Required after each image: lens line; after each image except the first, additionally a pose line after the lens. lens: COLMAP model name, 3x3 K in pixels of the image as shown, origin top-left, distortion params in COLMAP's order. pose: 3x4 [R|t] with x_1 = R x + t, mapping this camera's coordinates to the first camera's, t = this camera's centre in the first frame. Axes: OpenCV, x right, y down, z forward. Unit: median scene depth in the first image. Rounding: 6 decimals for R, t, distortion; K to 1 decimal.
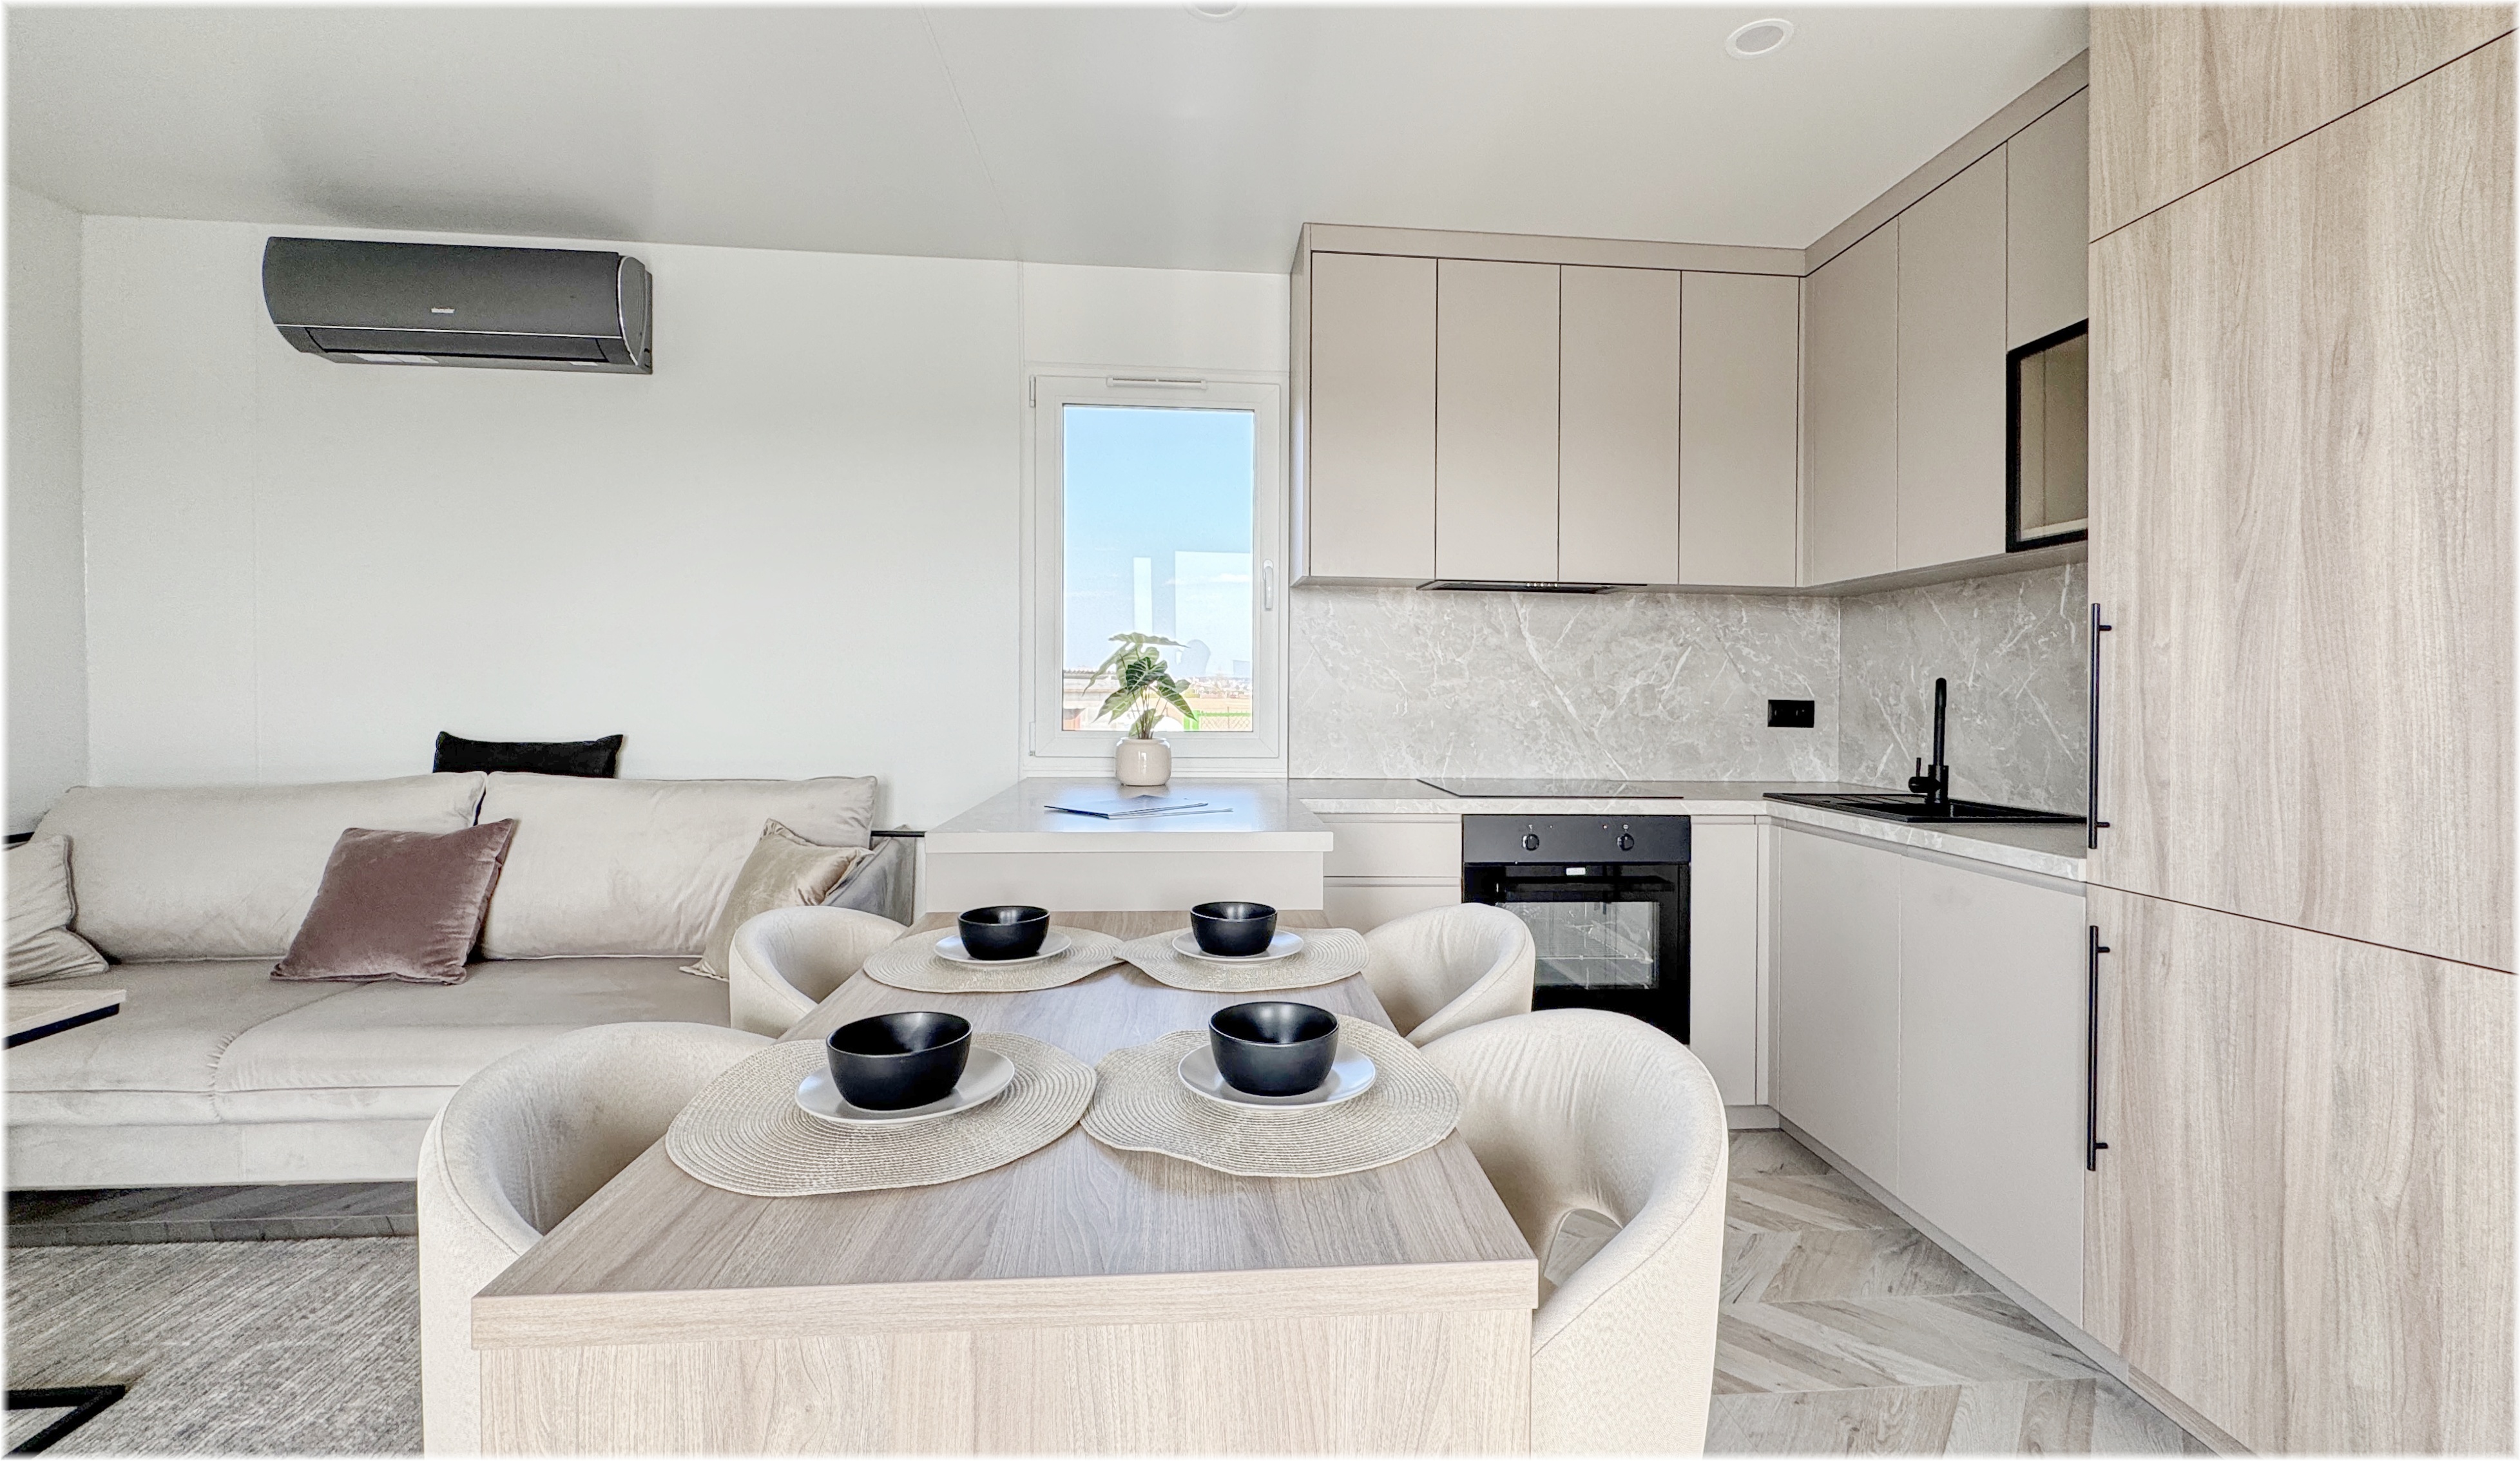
lens RADIAL K [[1013.6, 0, 1261.5], [0, 1013.6, 705.0], [0, 0, 1]] dist [-0.001564, -0.000583]
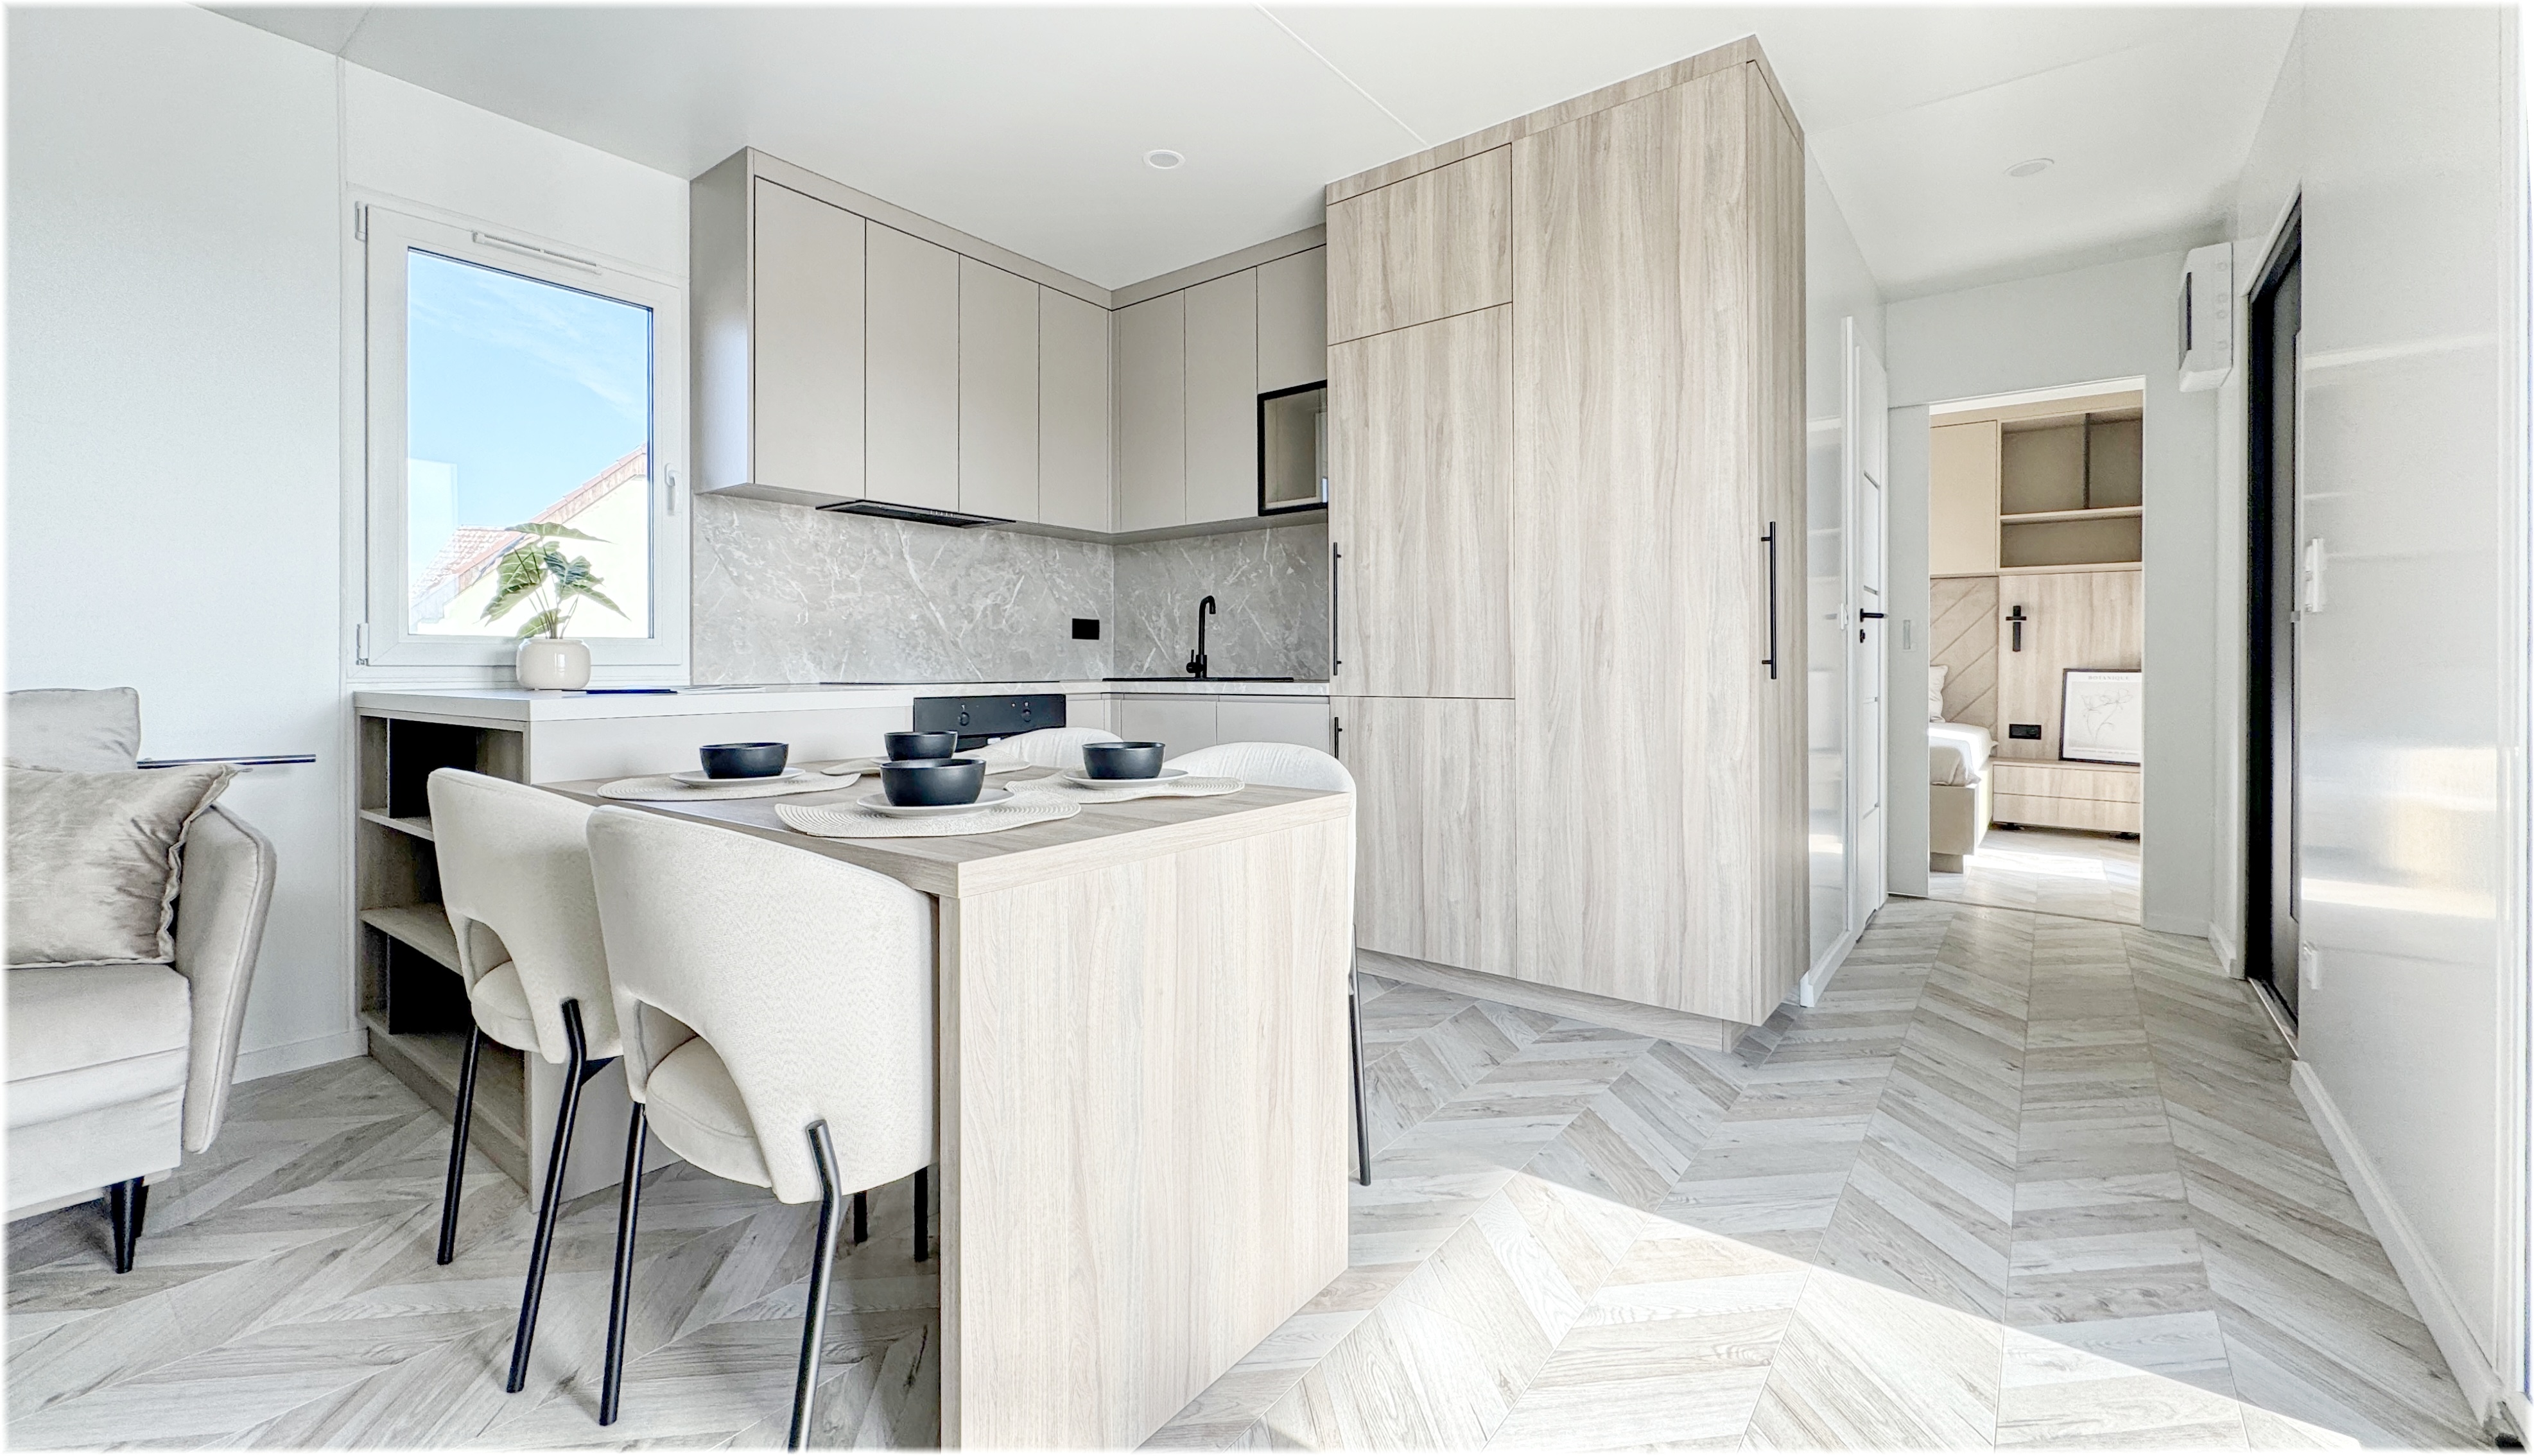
lens RADIAL K [[1040.0, 0, 1206.0], [0, 1040.0, 677.2], [0, 0, 1]] dist [-0.002019, -0.000265]
pose [[0.698337, -0.015533, 0.715600, -0.438483], [0.014882, 0.999863, 0.007181, 0.080223], [-0.715614, 0.005635, 0.698473, -0.096866]]
